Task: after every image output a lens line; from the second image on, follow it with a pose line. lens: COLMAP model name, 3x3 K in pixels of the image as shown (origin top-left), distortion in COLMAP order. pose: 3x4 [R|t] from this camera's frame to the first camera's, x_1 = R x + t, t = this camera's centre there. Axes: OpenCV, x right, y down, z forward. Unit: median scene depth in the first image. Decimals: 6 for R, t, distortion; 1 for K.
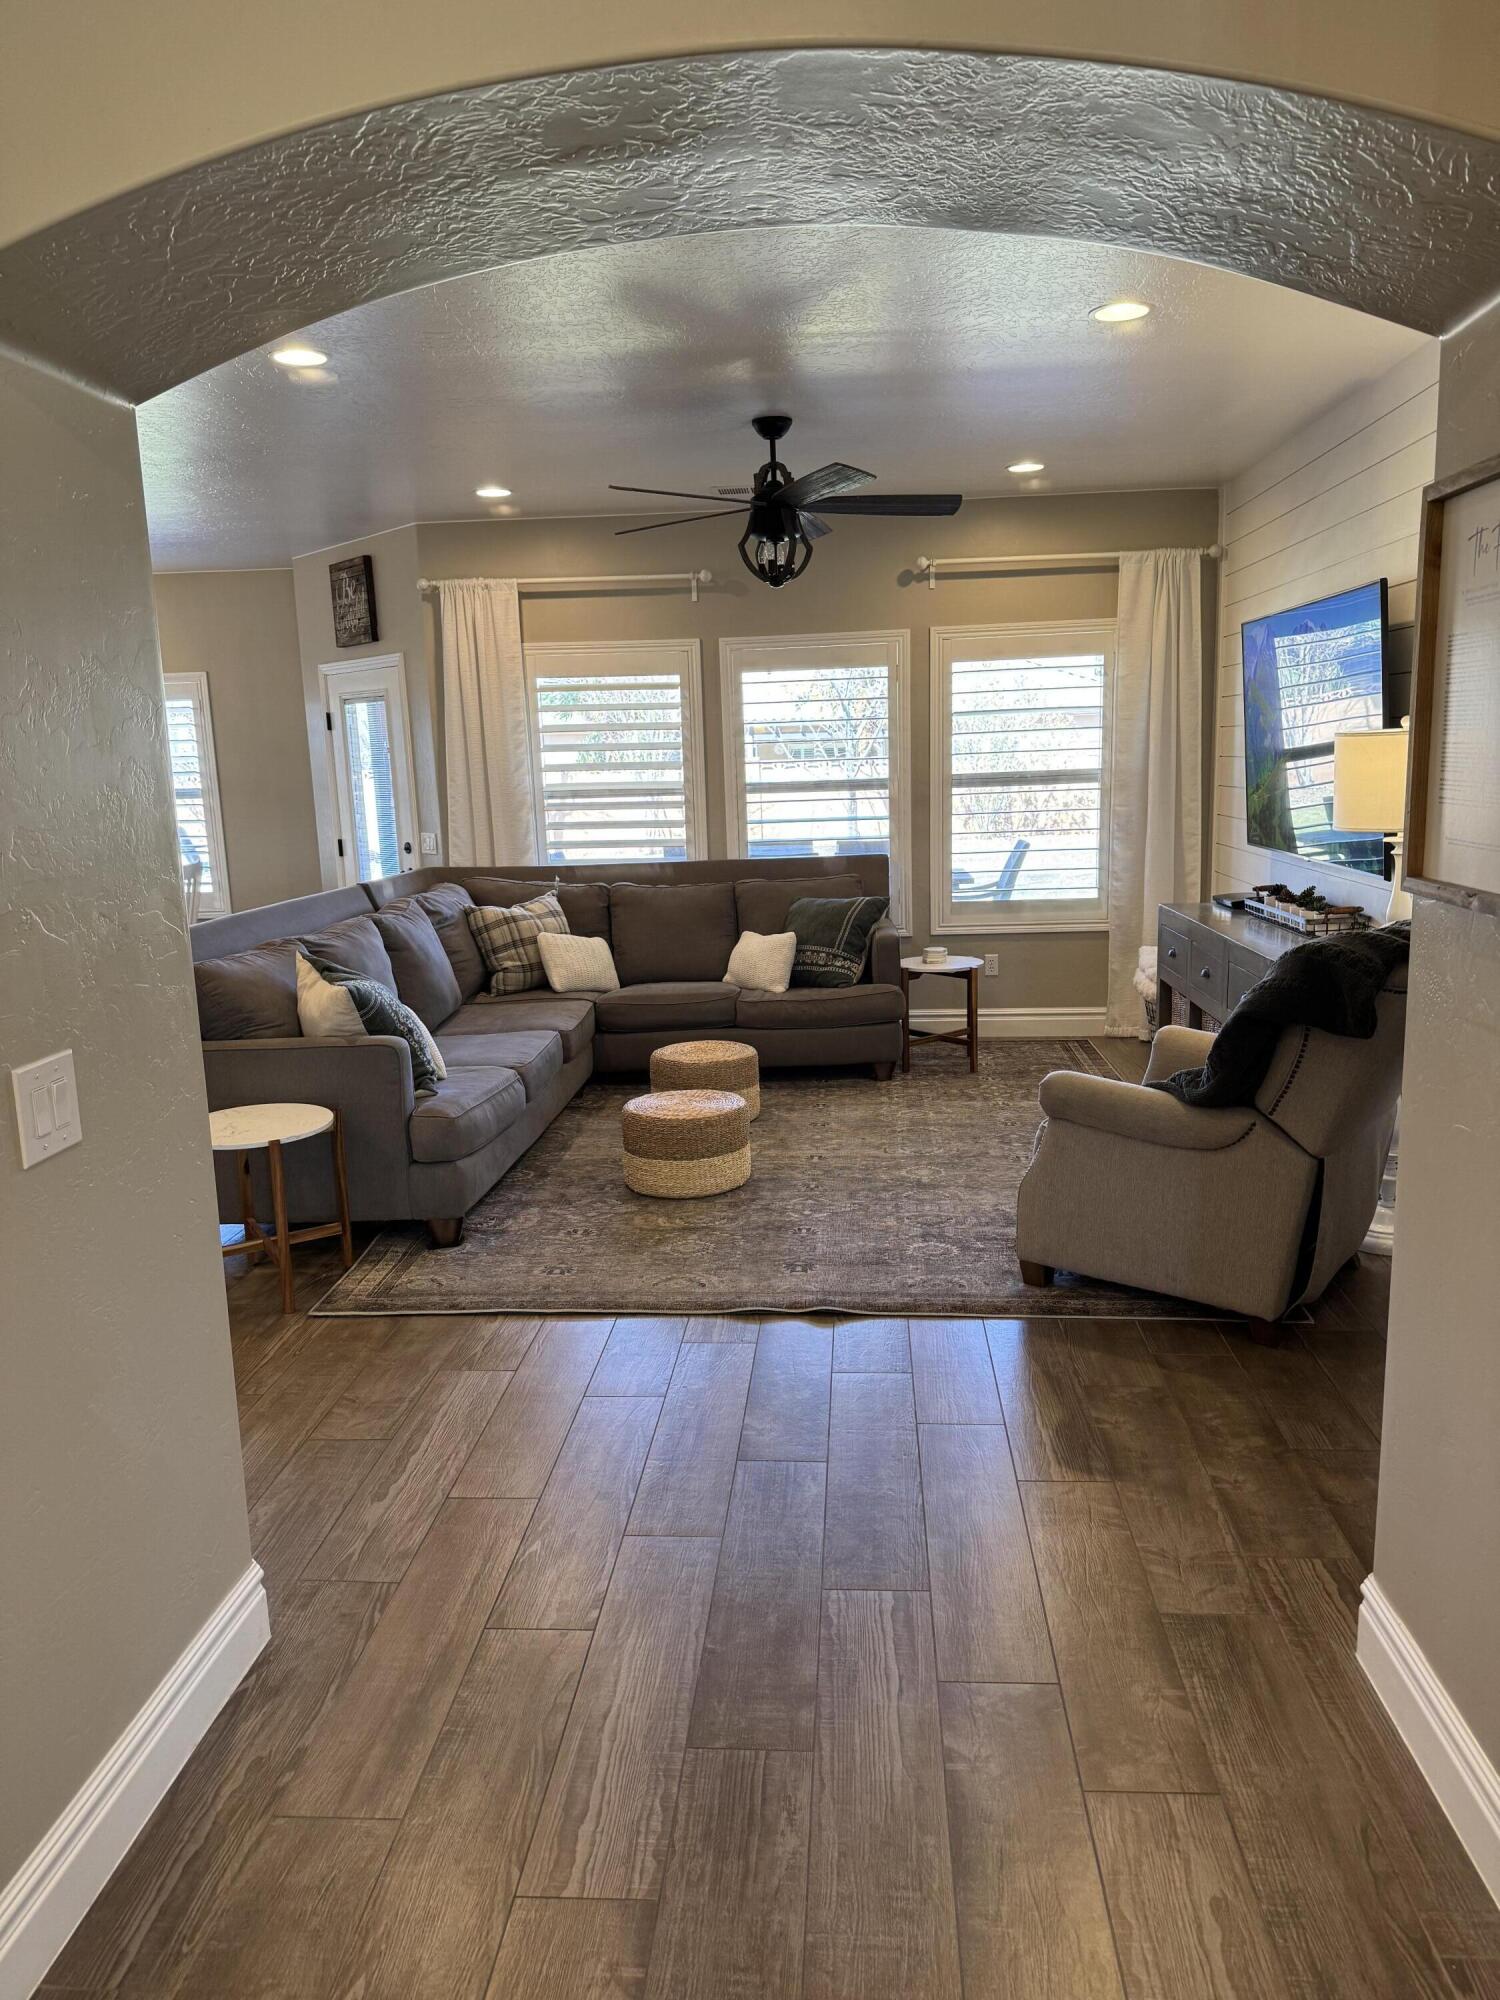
lens RADIAL K [[1397.1, 0, 750.0], [0, 1397.1, 1000.0], [0, 0, 1]] dist [0.001549, -0.000640]
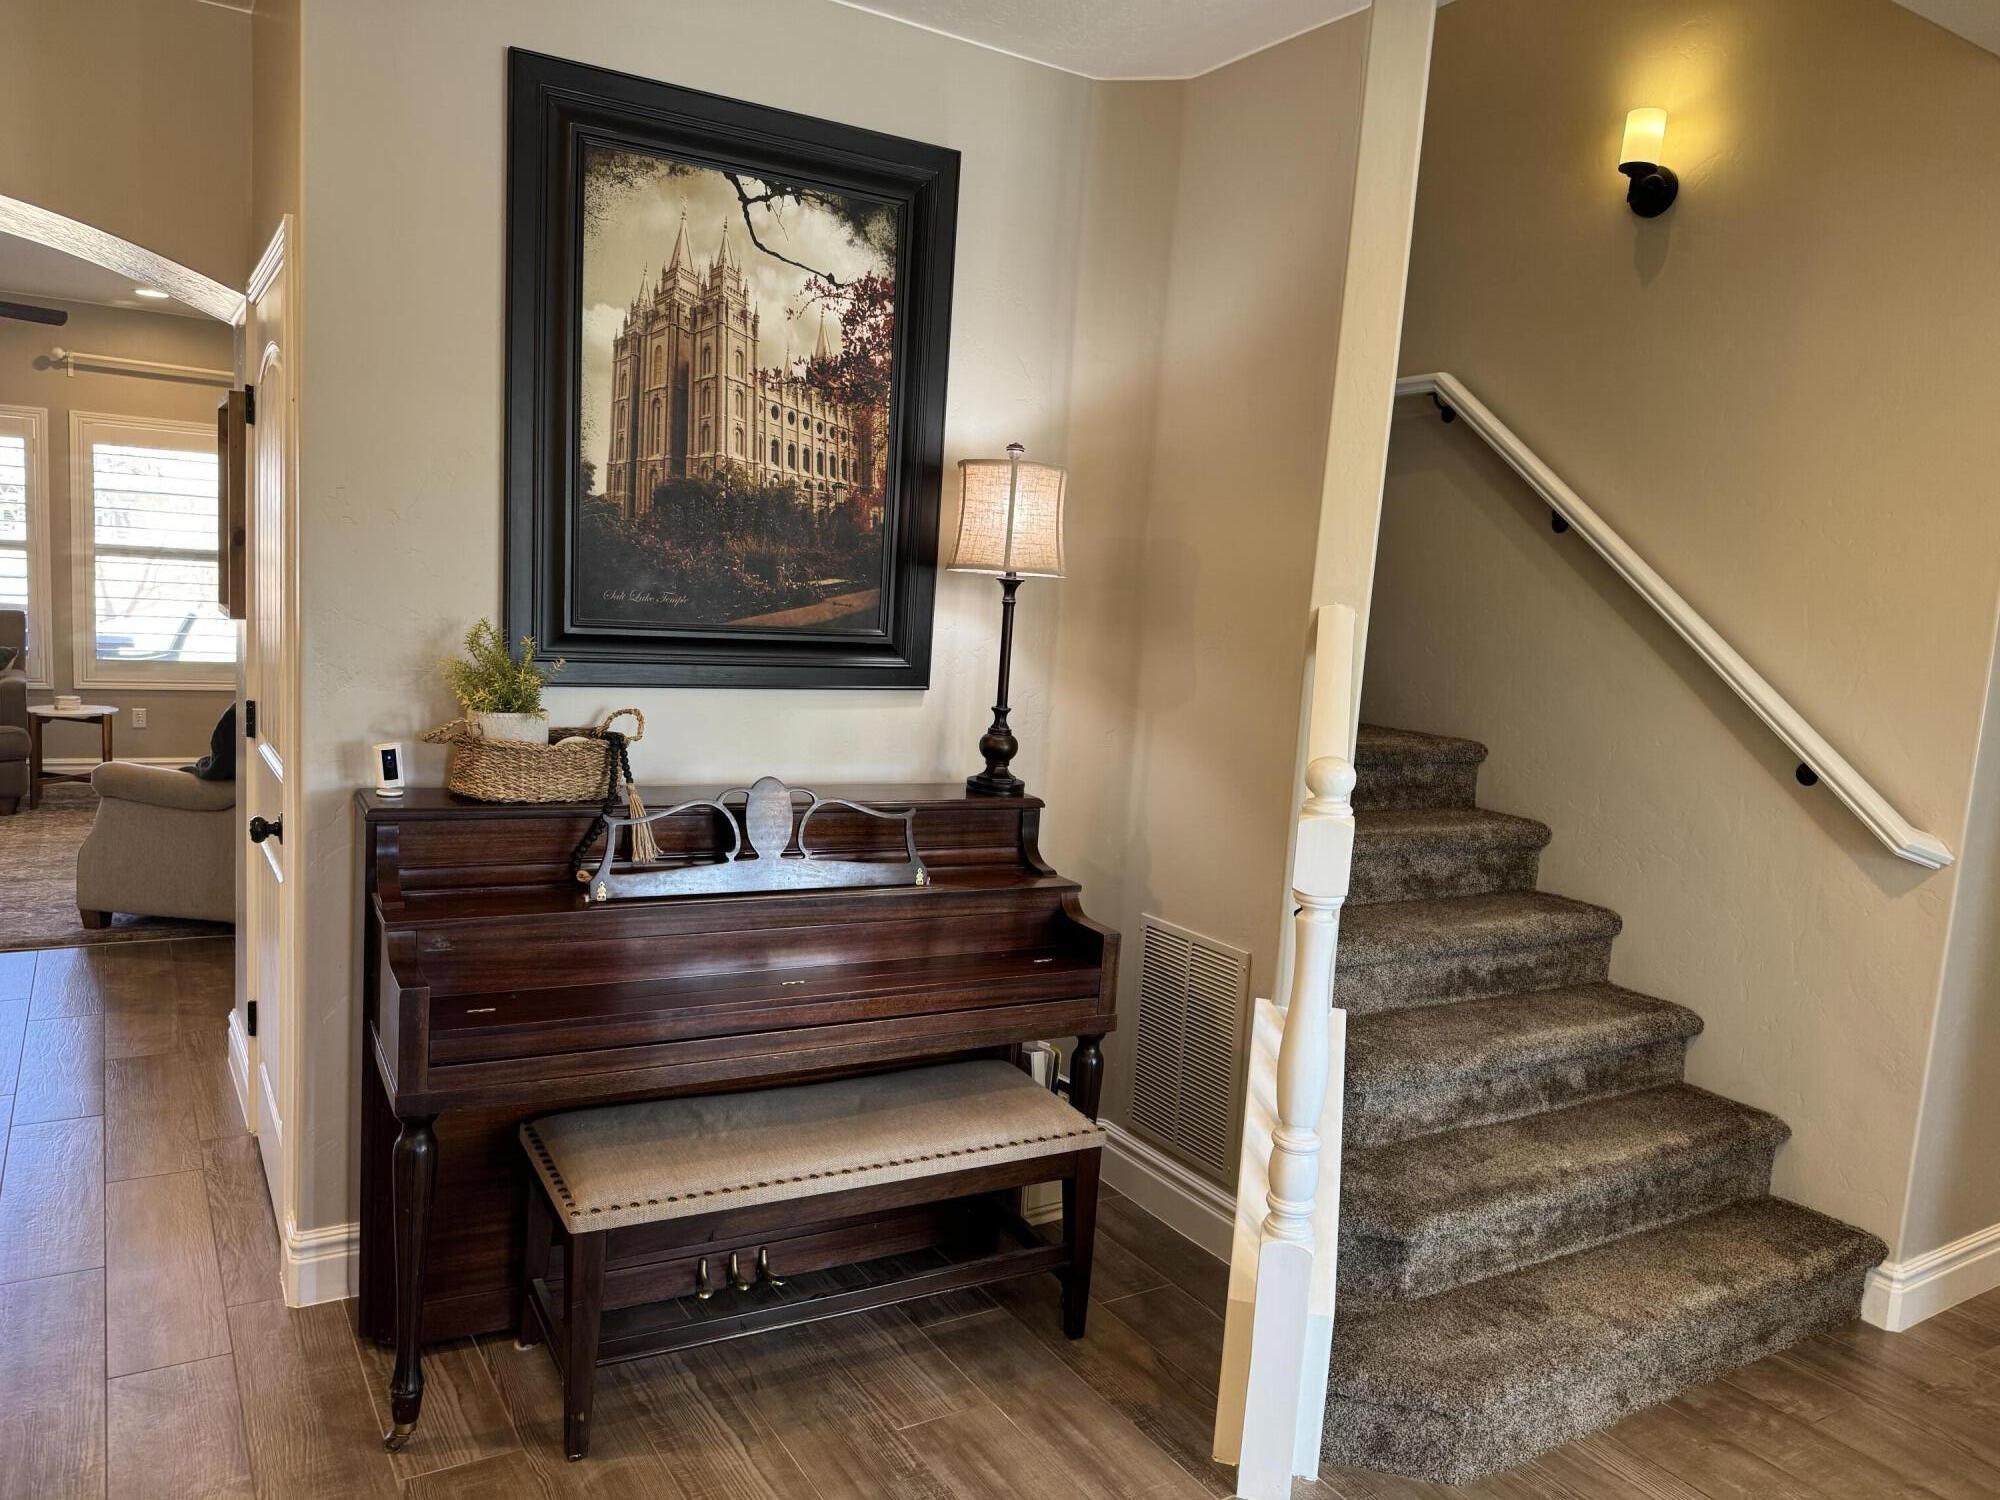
lens RADIAL K [[1397.1, 0, 1000.0], [0, 1397.1, 750.0], [0, 0, 1]] dist [0.001549, -0.000640]
pose [[0.792823, 0.018932, 0.609158, 0.043771], [0.006819, 0.999179, -0.039929, 0.054631], [-0.609414, 0.035810, 0.792043, -0.329581]]
